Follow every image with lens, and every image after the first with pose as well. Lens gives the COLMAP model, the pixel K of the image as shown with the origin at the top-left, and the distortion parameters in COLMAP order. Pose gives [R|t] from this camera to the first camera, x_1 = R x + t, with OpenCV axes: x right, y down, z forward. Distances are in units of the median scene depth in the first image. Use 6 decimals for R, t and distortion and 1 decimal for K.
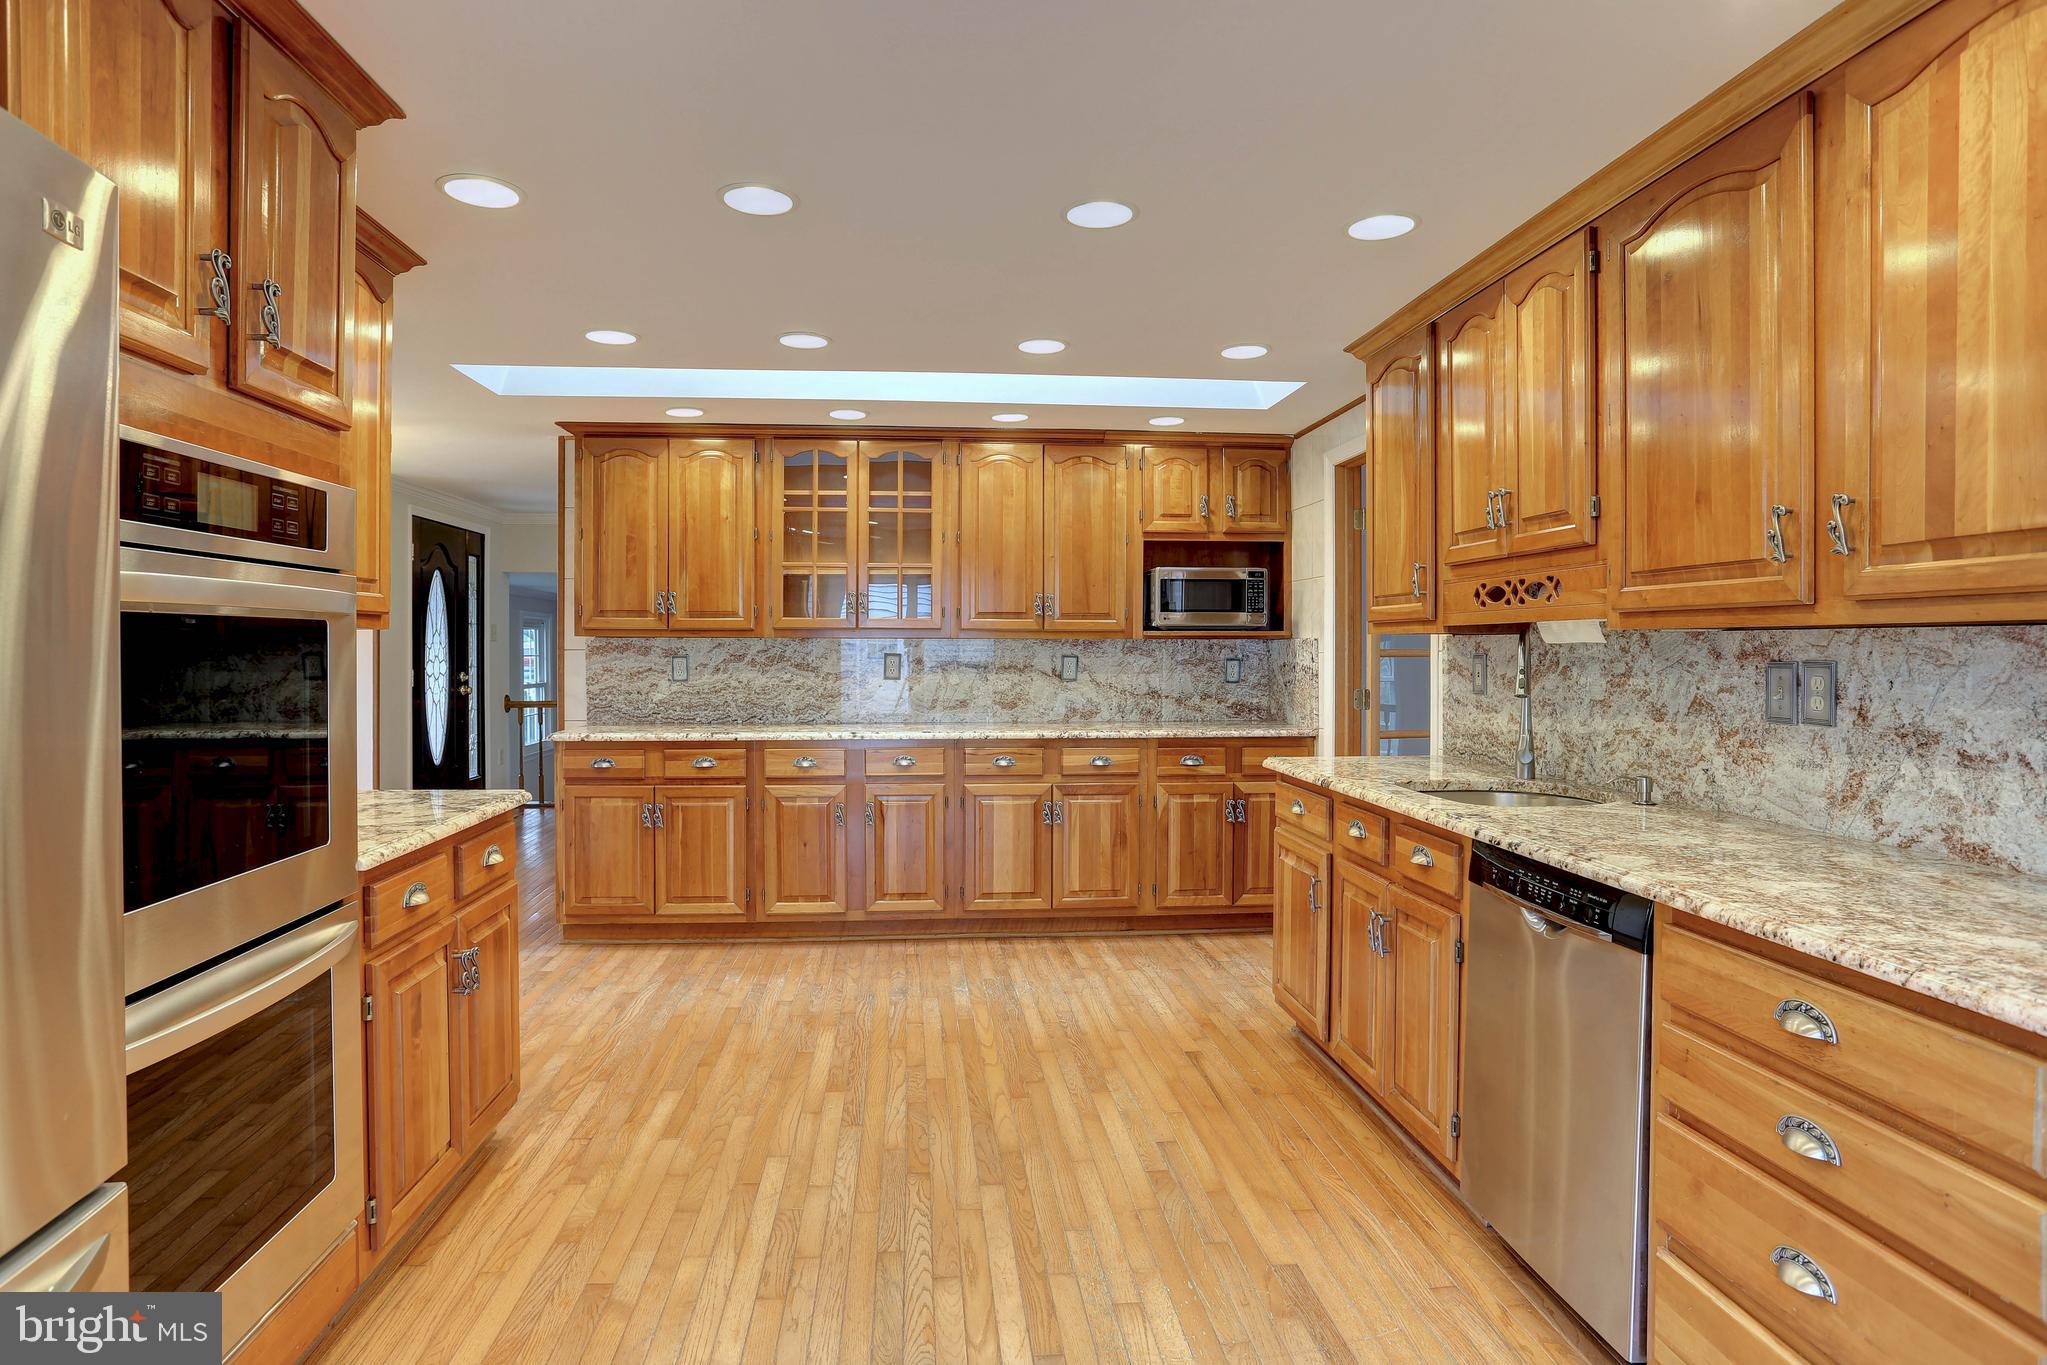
lens RADIAL K [[1183.6, 0, 1016.8], [0, 1183.6, 665.8], [0, 0, 1]] dist [-0.056594, 0.040944]
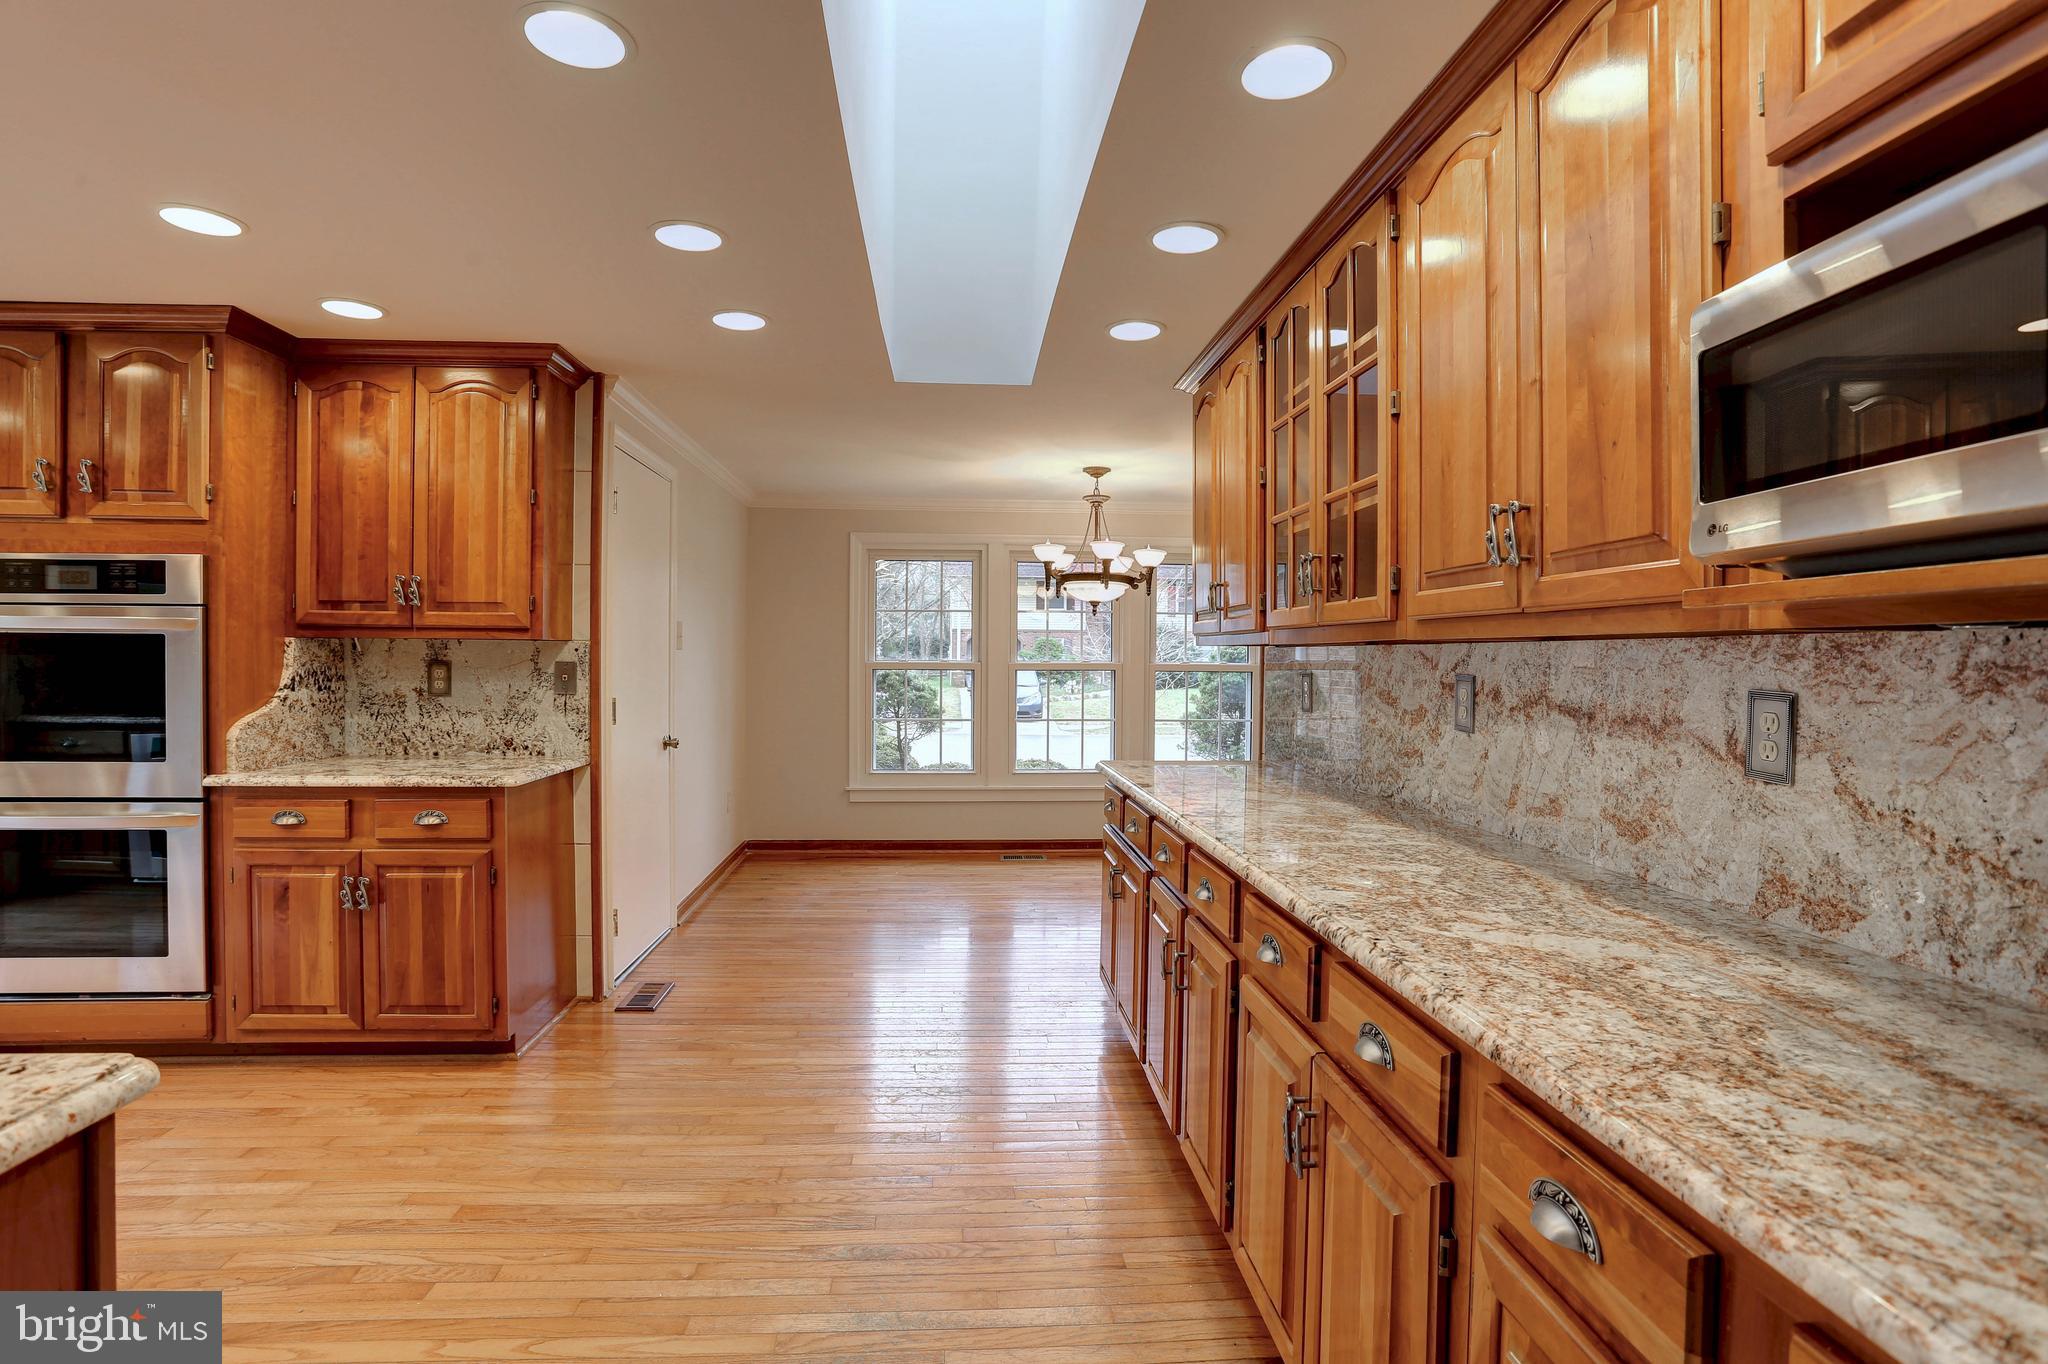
lens RADIAL K [[1016.0, 0, 1019.7], [0, 1016.0, 671.0], [0, 0, 1]] dist [-0.077636, 0.033583]
pose [[-0.036667, 0.010306, -0.999274, 0.498327], [-0.025748, 0.999605, 0.011254, -0.020506], [0.998996, 0.026142, -0.036387, 1.417295]]
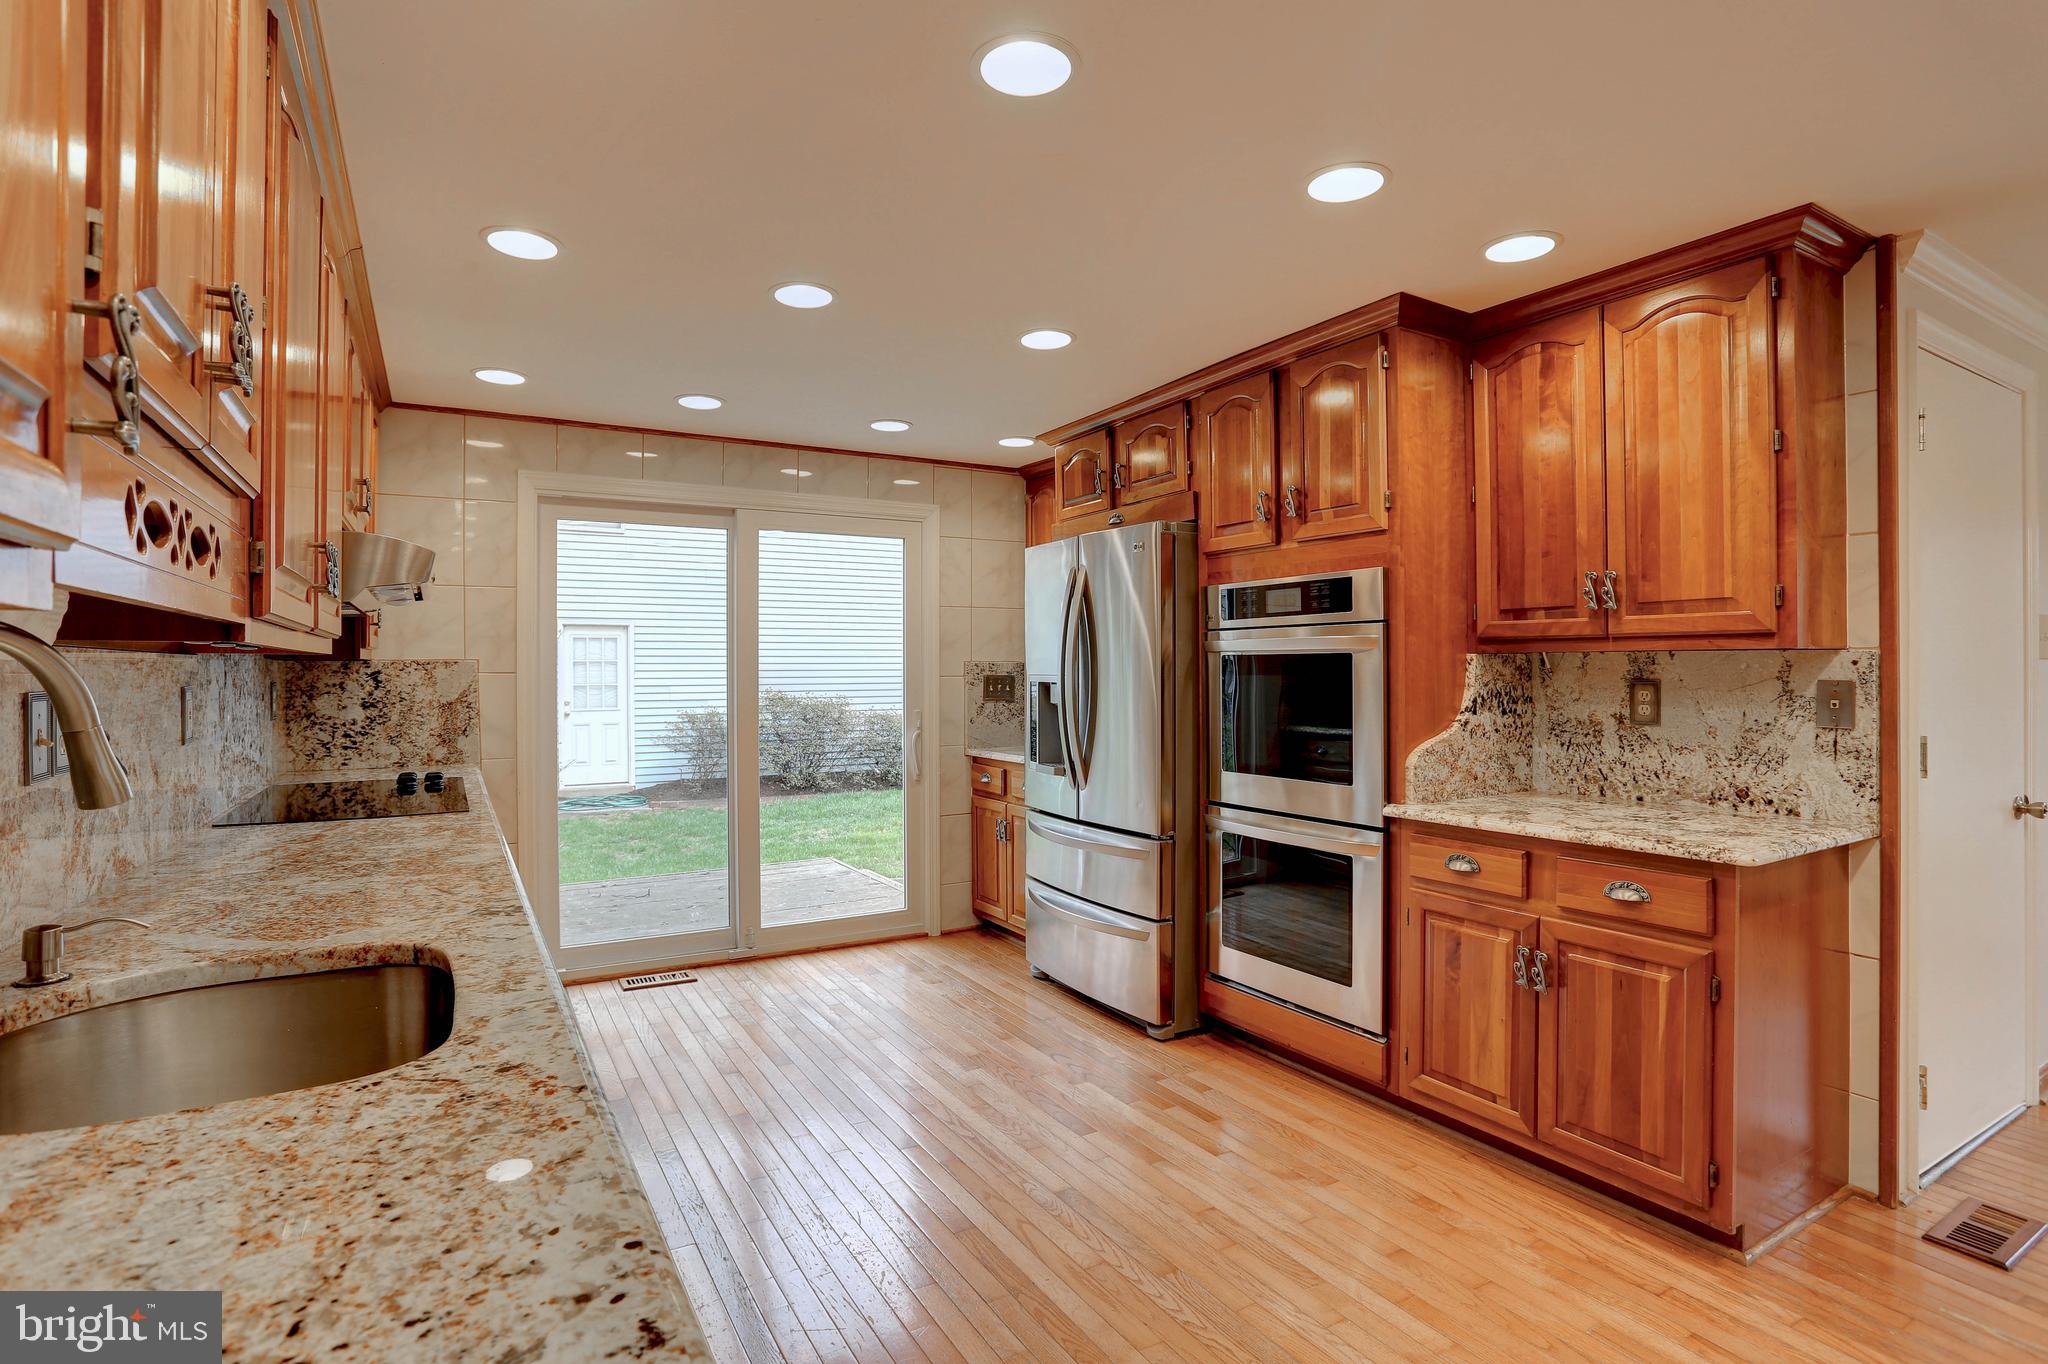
lens RADIAL K [[1024.7, 0, 1014.6], [0, 1024.7, 670.2], [0, 0, 1]] dist [-0.069445, 0.030455]
pose [[-0.909157, 0.001561, -0.416450, 0.278128], [-0.005399, 0.999865, 0.015535, -0.021128], [0.416418, 0.016372, -0.909026, 1.294057]]
